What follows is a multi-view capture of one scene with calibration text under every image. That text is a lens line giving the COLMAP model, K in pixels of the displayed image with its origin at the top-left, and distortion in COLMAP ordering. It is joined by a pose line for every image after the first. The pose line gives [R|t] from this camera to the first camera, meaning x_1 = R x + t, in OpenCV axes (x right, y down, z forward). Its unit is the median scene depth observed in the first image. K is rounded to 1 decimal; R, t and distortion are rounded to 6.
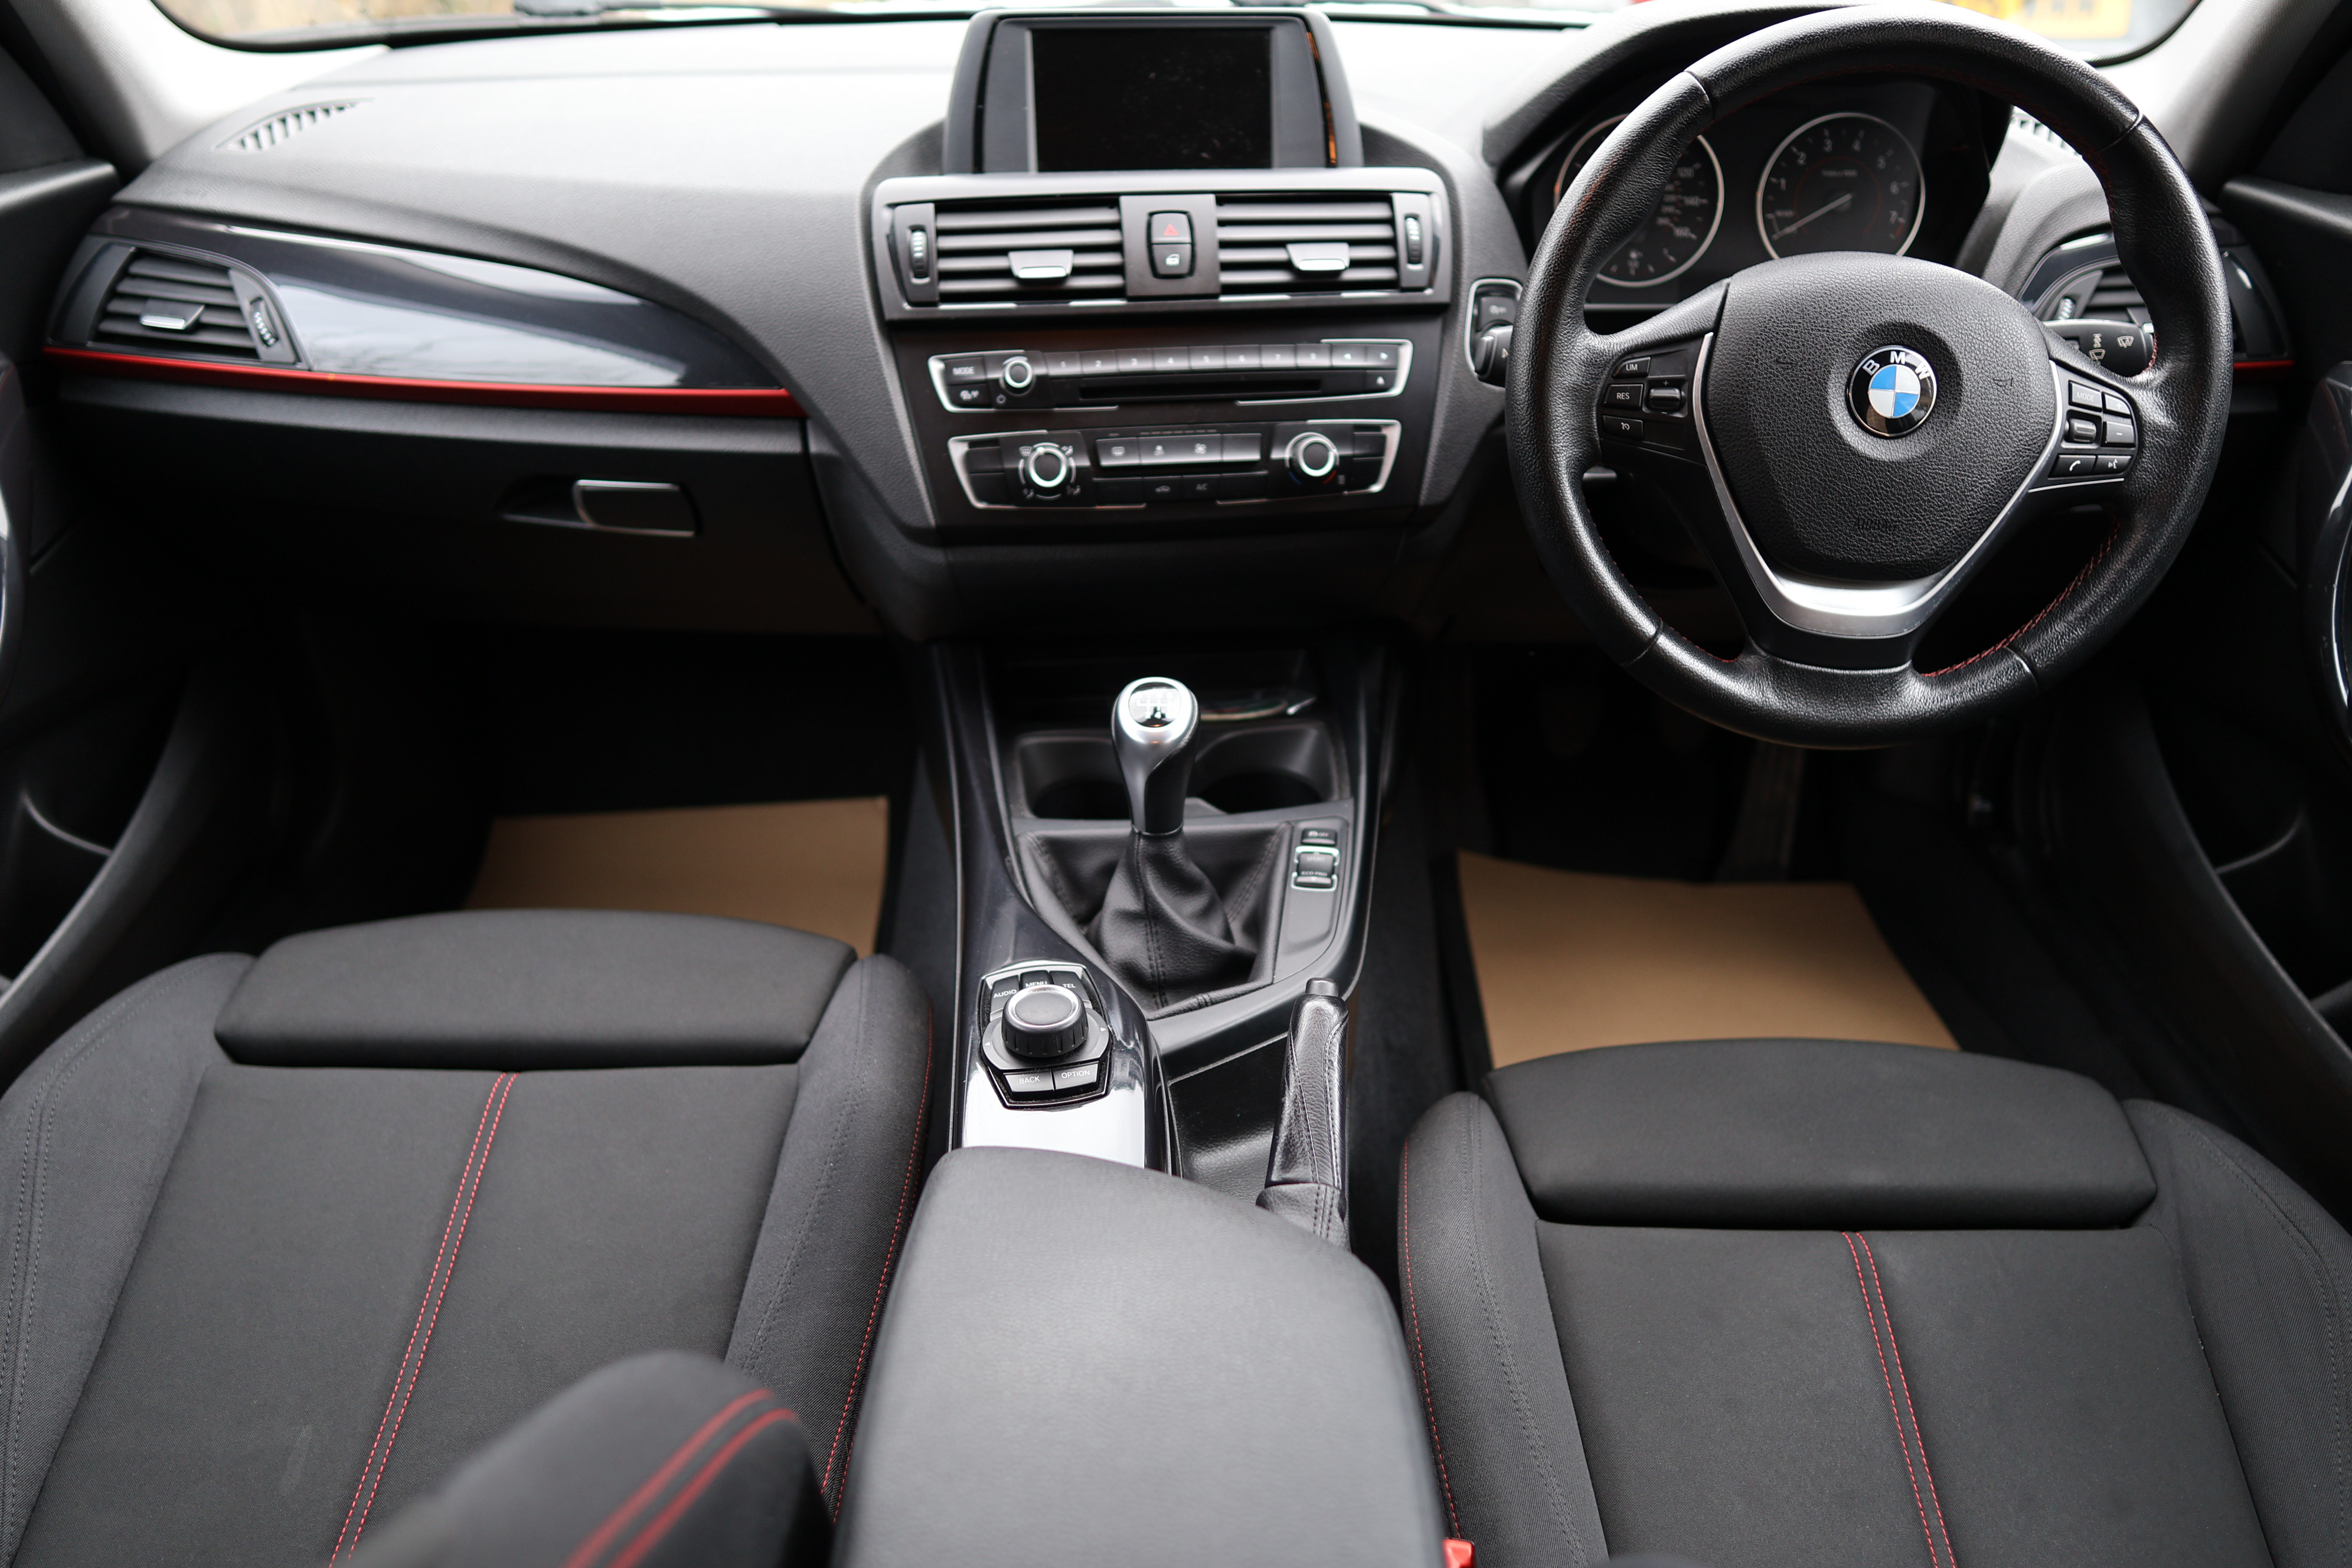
lens RADIAL K [[1682.8, 0, 1176.0], [0, 1682.8, 784.0], [0, 0, 1]] dist [-0.069833, 0.003855]
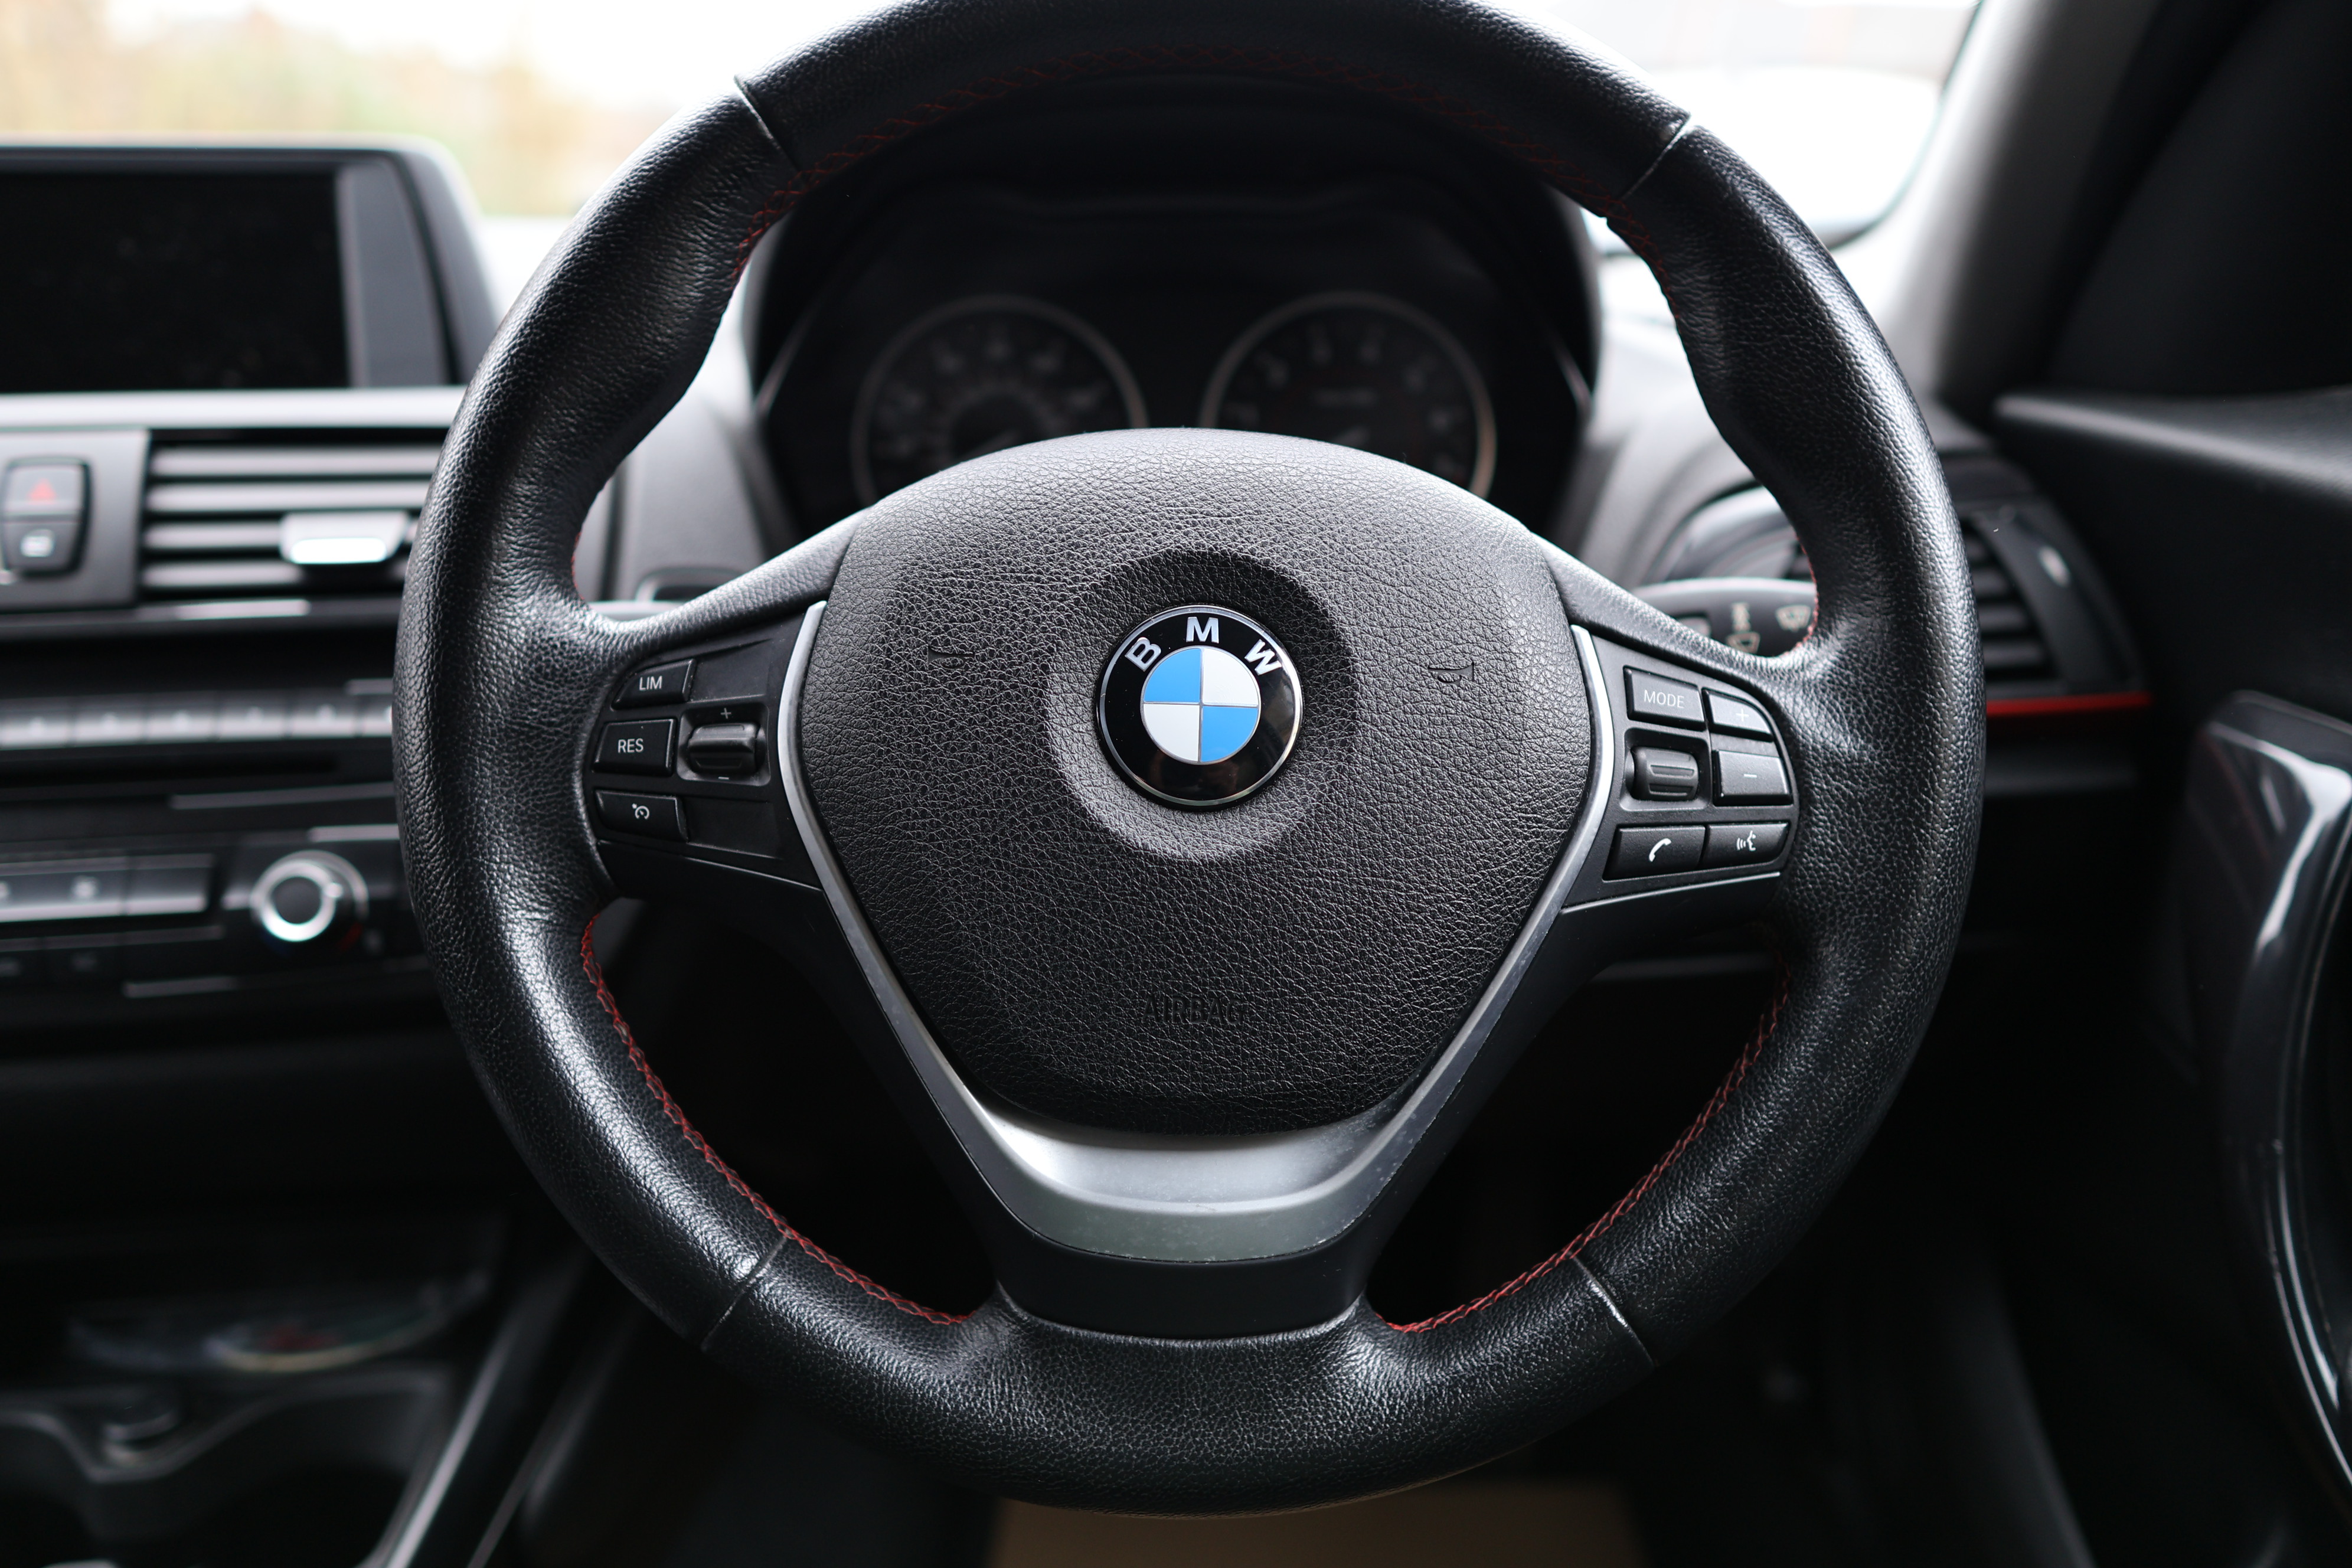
lens RADIAL K [[1736.5, 0, 1176.0], [0, 1736.5, 784.0], [0, 0, 1]] dist [-0.009007, -0.002764]
pose [[0.998048, -0.033123, 0.052952, 0.389728], [0.045066, 0.968895, -0.243334, -0.101757], [-0.043245, 0.245245, 0.968496, 0.541570]]
